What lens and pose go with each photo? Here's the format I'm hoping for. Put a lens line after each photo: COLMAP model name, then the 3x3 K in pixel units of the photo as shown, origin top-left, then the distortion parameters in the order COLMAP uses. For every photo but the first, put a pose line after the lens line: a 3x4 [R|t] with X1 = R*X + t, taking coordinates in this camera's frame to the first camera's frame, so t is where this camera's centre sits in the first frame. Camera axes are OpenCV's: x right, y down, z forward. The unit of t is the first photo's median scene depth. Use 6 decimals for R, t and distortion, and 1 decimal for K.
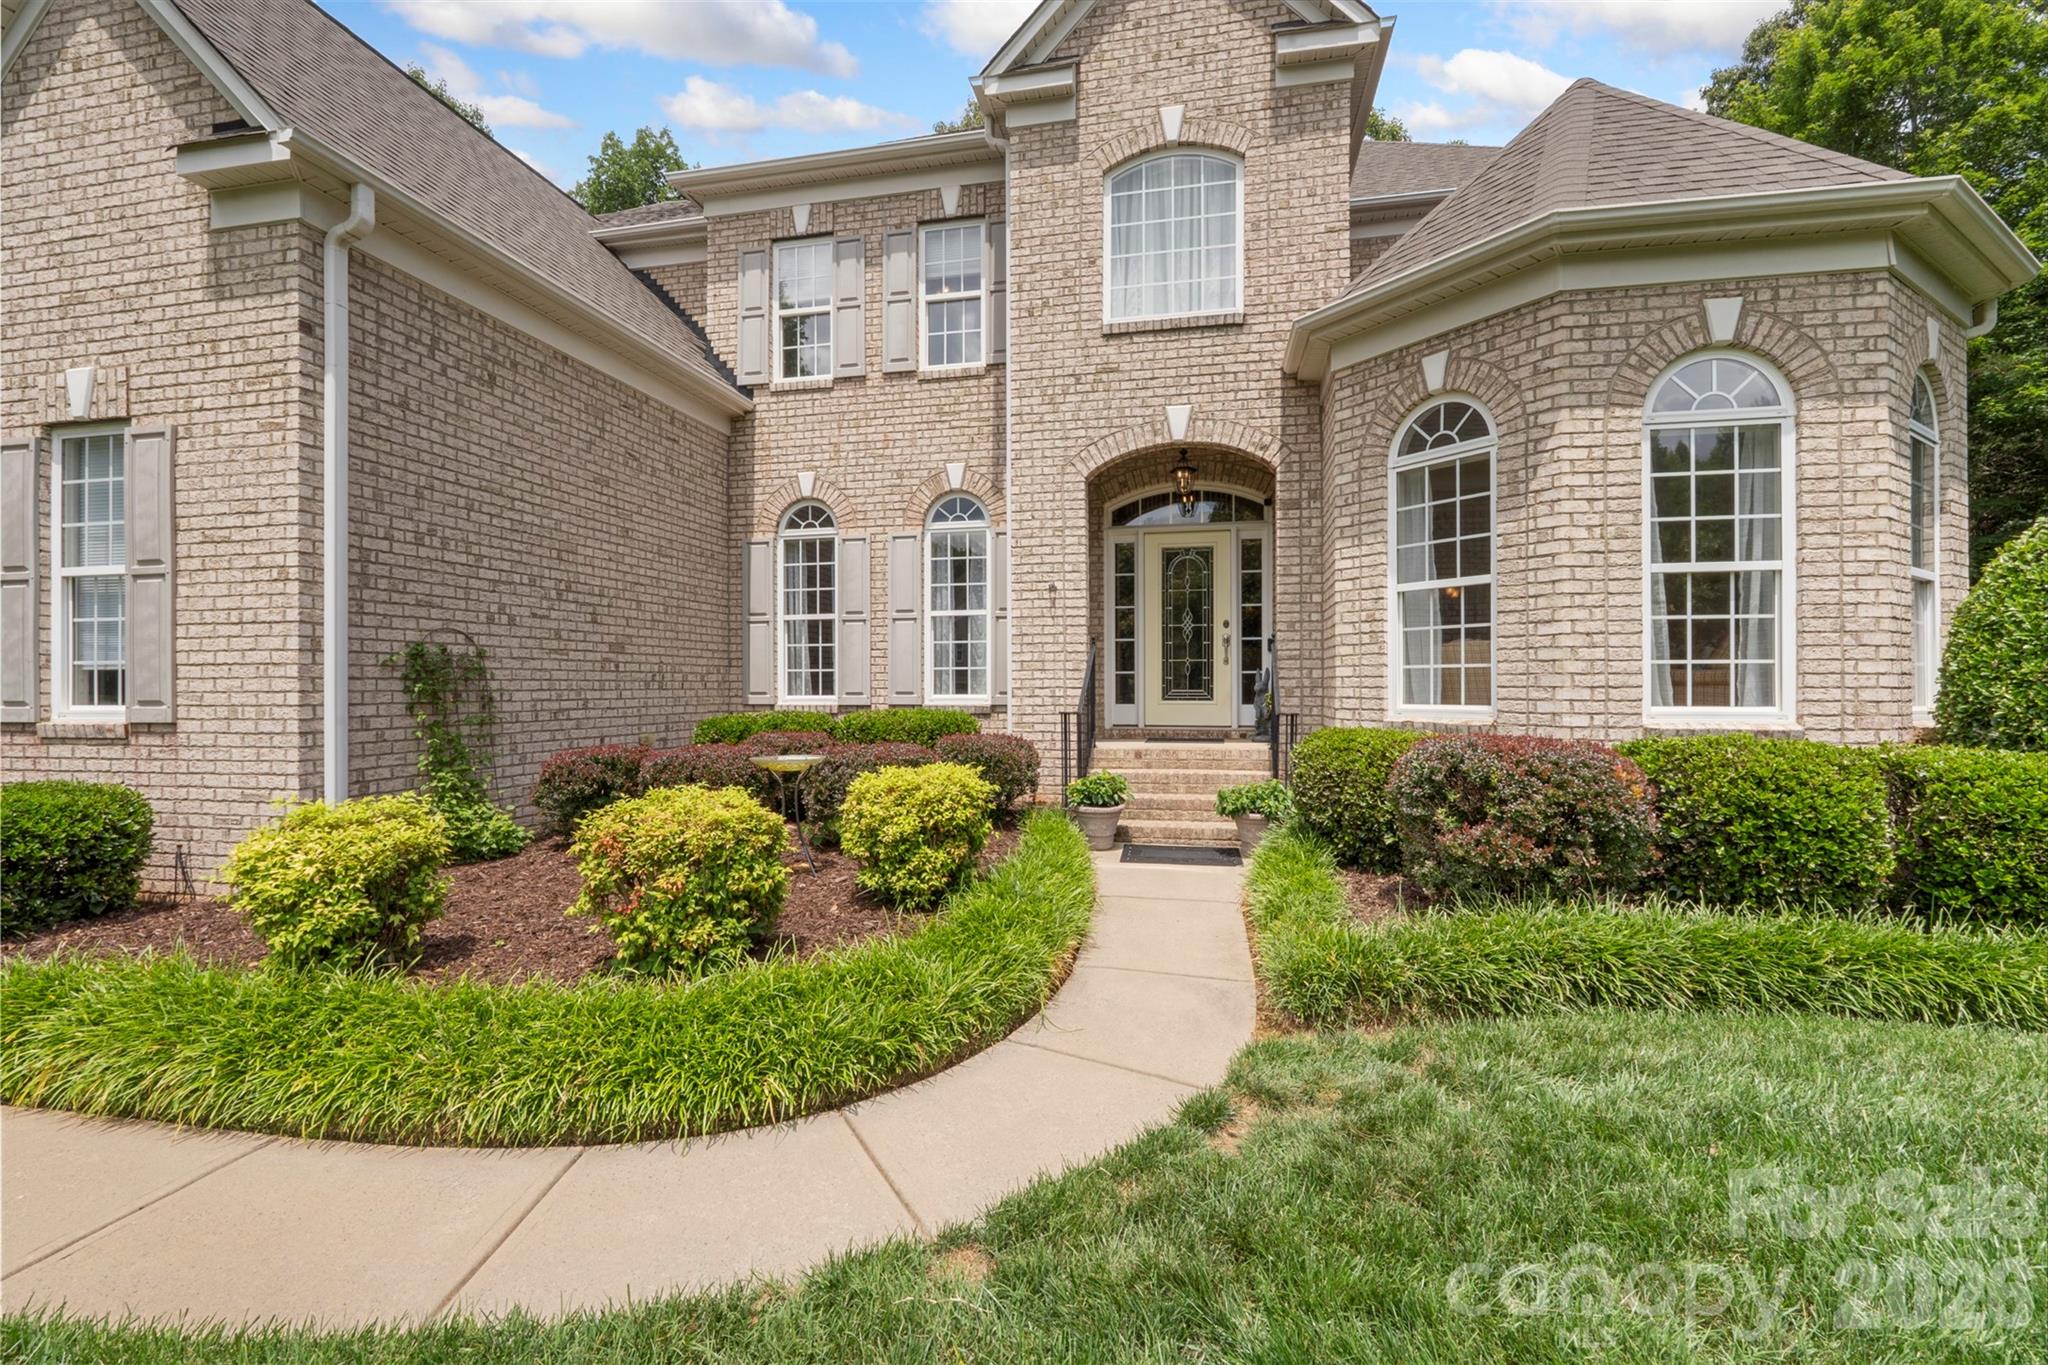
lens RADIAL K [[909.6, 0, 1024.2], [0, 909.6, 682.7], [0, 0, 1]] dist [-0.003206, -0.000108]
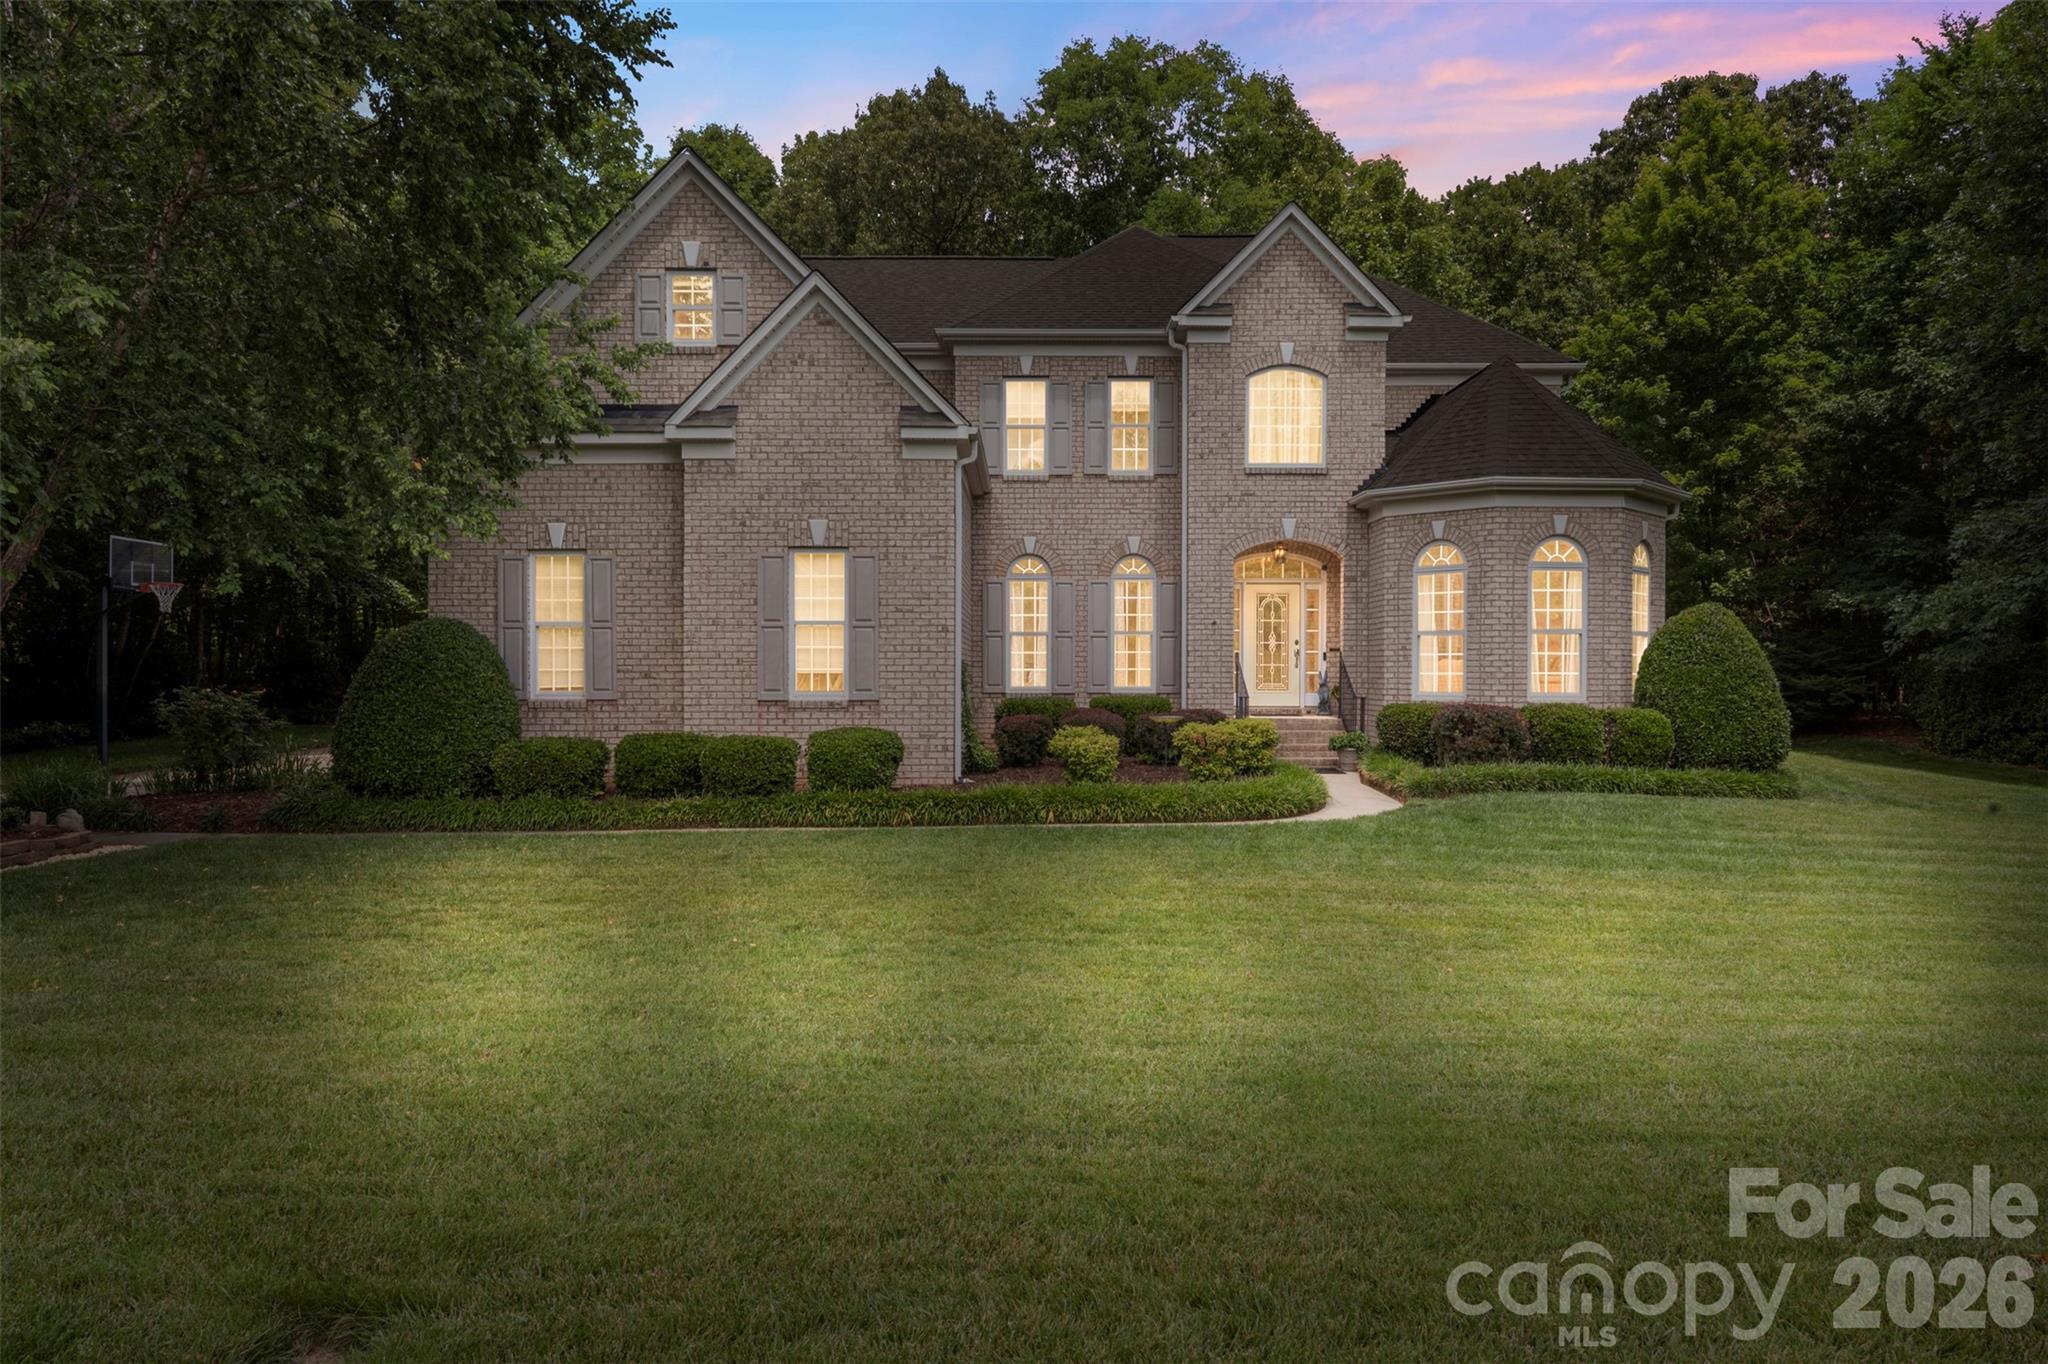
lens RADIAL K [[1290.1, 0, 1022.4], [0, 1290.1, 681.3], [0, 0, 1]] dist [-0.001504, -0.000495]
pose [[0.977703, 0.002797, 0.209973, -1.239466], [-0.005104, 0.999932, 0.010445, -0.030084], [-0.209930, -0.011284, 0.977651, -1.901398]]
